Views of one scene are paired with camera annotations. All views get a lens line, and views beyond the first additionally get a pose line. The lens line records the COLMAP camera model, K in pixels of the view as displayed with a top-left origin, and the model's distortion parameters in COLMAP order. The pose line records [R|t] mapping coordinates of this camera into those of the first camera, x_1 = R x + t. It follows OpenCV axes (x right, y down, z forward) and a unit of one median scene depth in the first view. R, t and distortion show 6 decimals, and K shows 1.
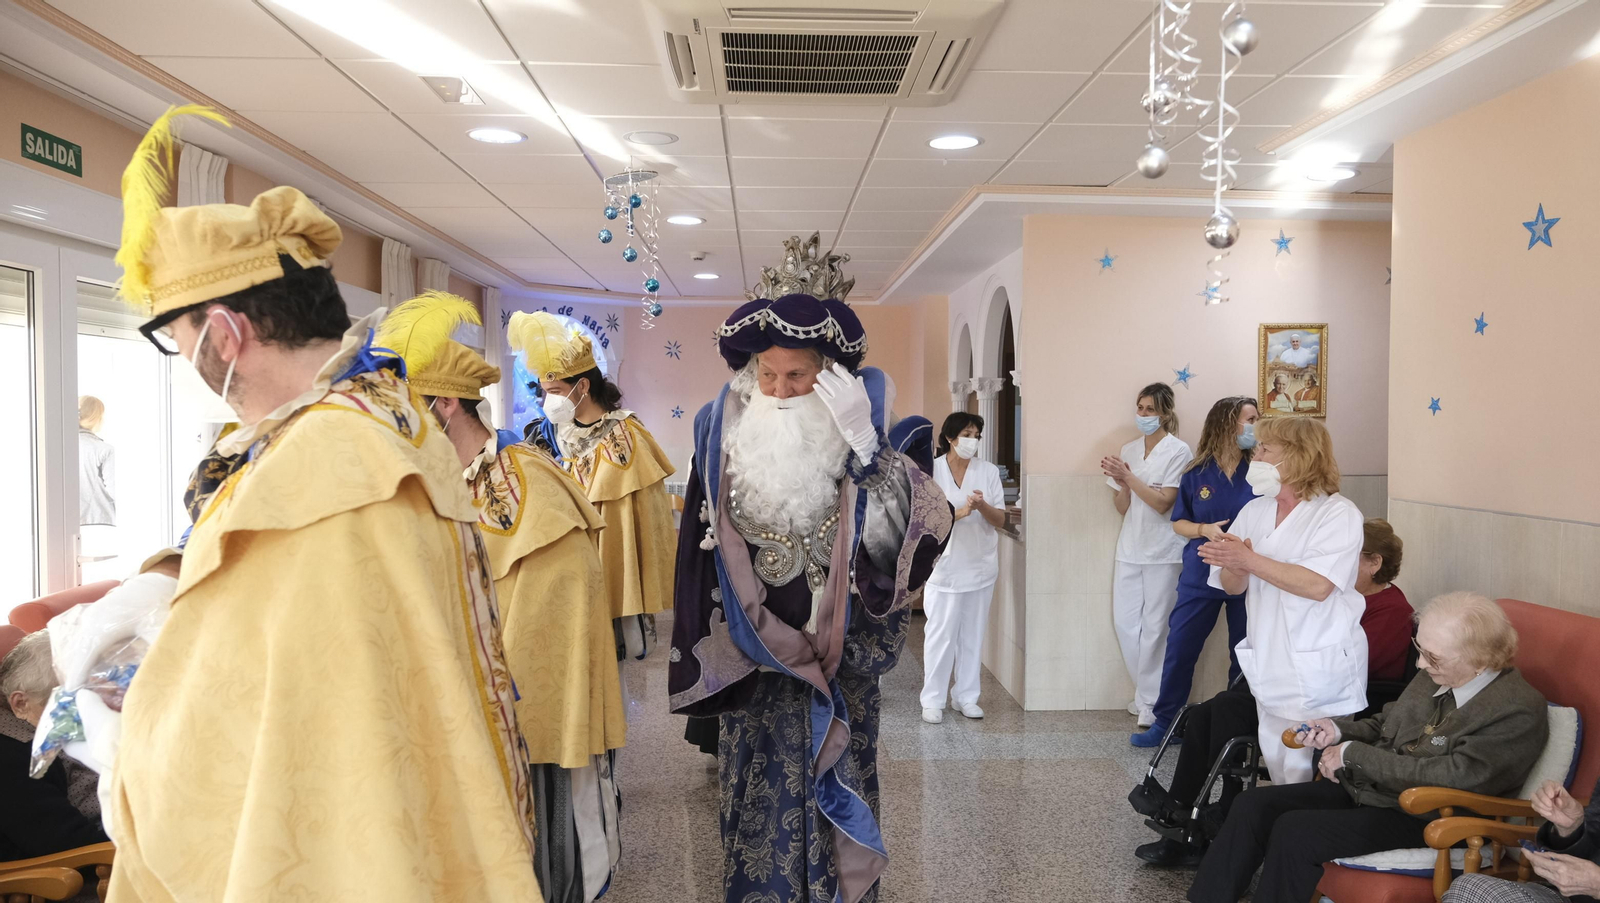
lens RADIAL K [[1079.7, 0, 801.3], [0, 1079.7, 452.0], [0, 0, 1]] dist [-0.031893, 0.023689]
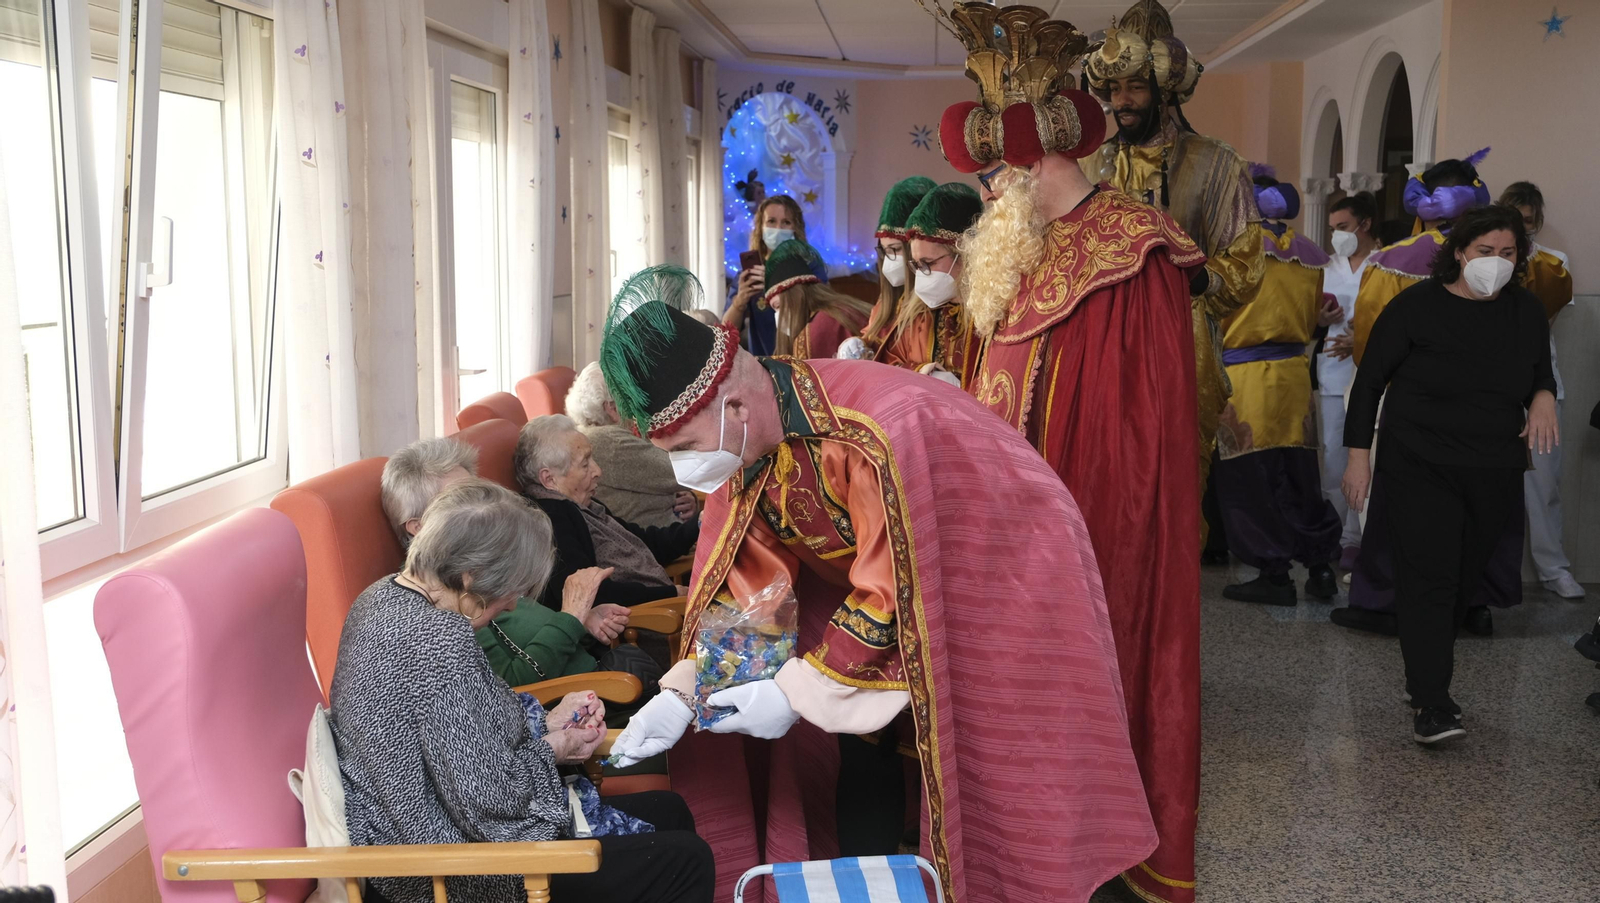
lens RADIAL K [[1599.4, 0, 806.2], [0, 1599.4, 460.9], [0, 0, 1]] dist [-0.004329, 0.000000]
pose [[0.993505, 0.012781, -0.113067, -0.124967], [-0.000169, 0.993836, 0.110859, 0.011874], [0.113787, -0.110120, 0.987383, -0.255907]]
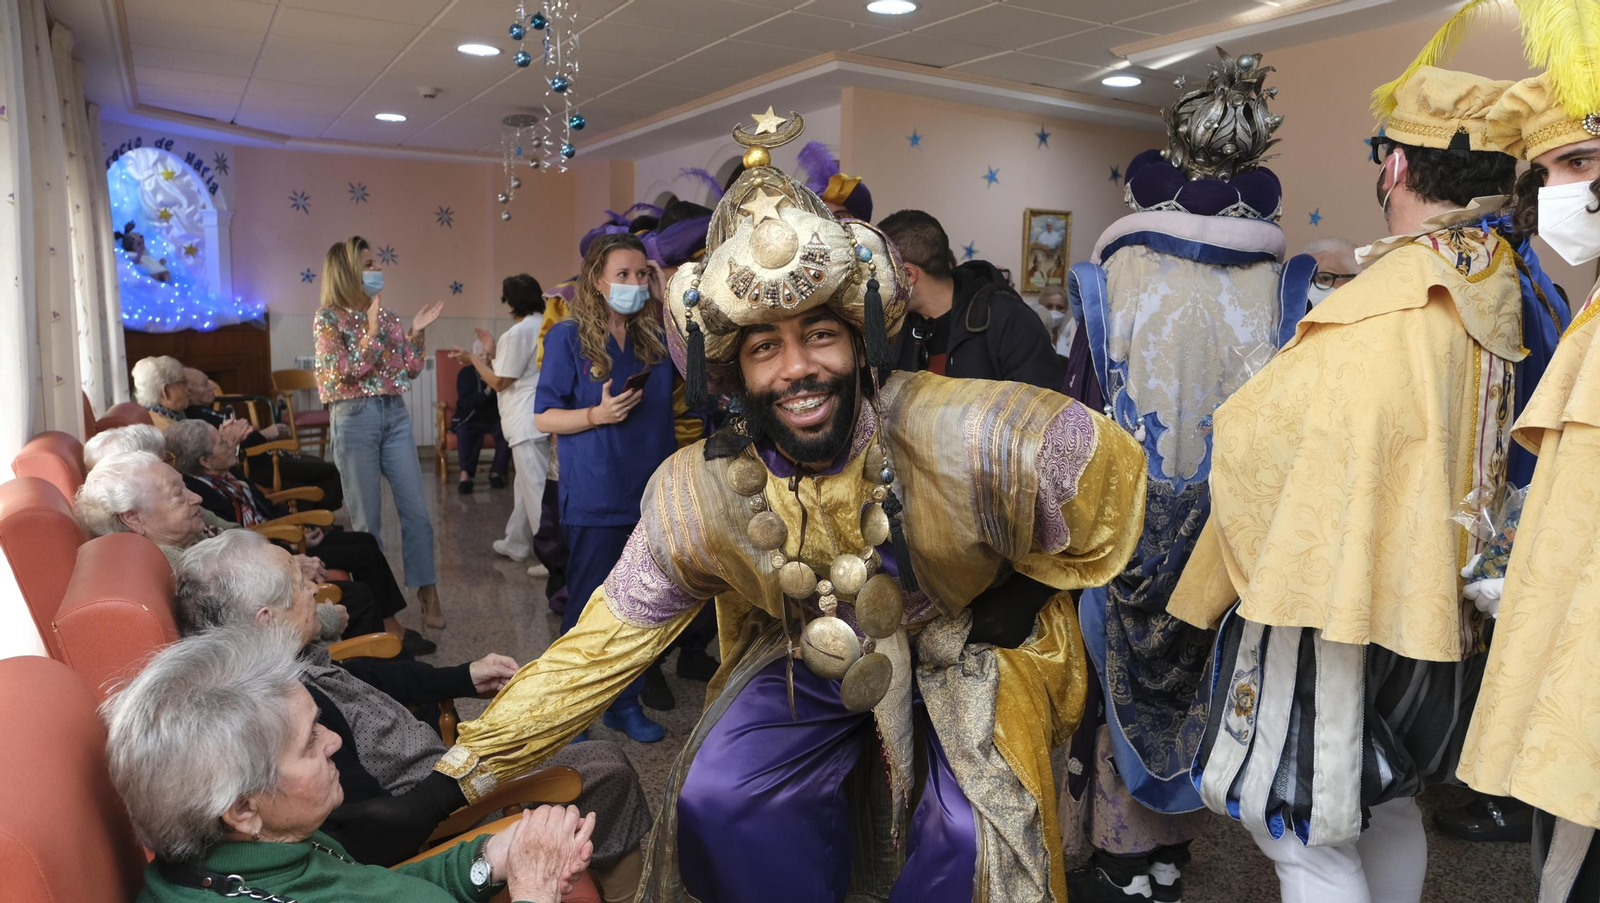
lens RADIAL K [[1079.7, 0, 800.8], [0, 1079.7, 436.8], [0, 0, 1]] dist [-0.031893, 0.023689]
pose [[0.878934, -0.041700, 0.475117, -0.328223], [-0.004639, 0.995376, 0.095945, 0.012458], [-0.476920, -0.086533, 0.874676, 0.101542]]
